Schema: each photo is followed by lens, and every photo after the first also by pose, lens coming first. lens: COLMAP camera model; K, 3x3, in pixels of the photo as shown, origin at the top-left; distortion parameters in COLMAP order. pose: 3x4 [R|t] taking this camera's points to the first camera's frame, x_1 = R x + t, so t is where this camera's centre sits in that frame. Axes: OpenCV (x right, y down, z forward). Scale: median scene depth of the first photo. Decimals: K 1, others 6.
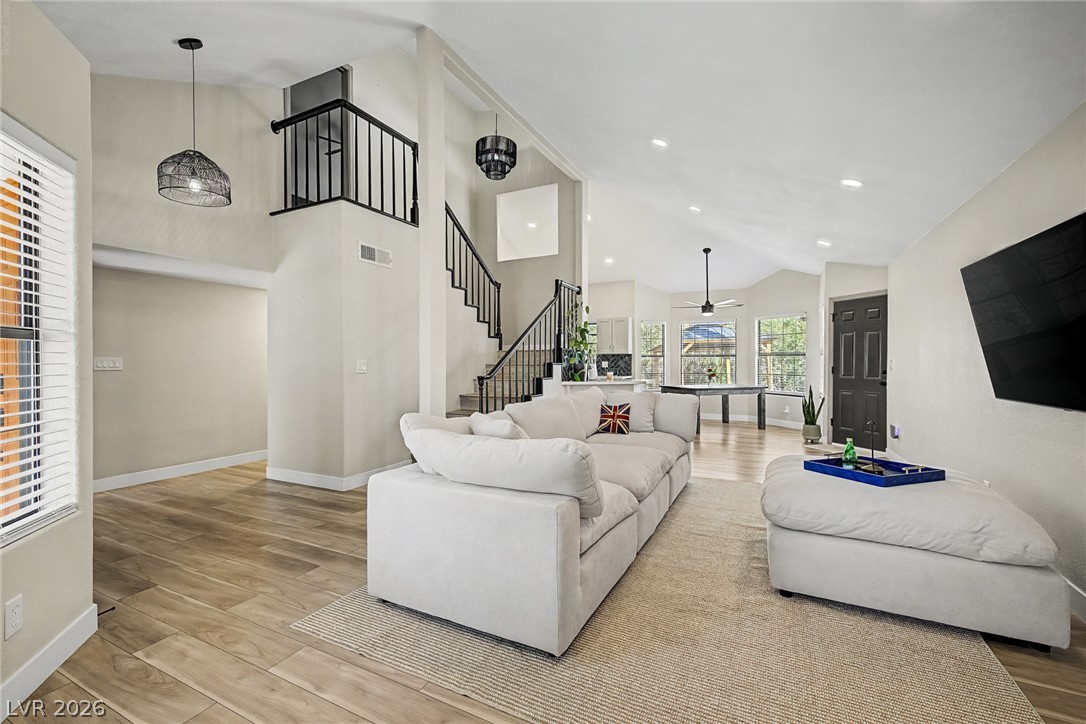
lens RADIAL K [[460.4, 0, 540.5], [0, 460.4, 368.4], [0, 0, 1]] dist [0.001446, -0.001246]
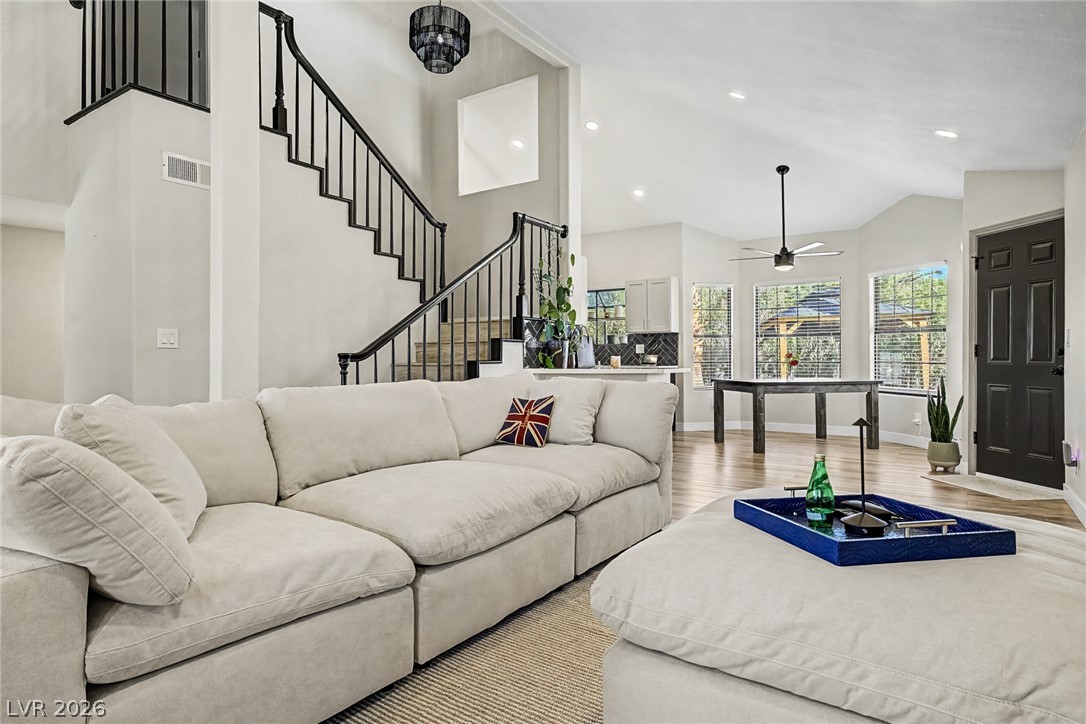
lens RADIAL K [[620.0, 0, 544.9], [0, 620.0, 354.7], [0, 0, 1]] dist [-0.002729, 0.004261]
pose [[0.991194, -0.000698, -0.132413, 0.185283], [-0.001444, 0.999870, -0.016079, 0.022656], [0.132407, 0.016128, 0.991064, 0.127200]]
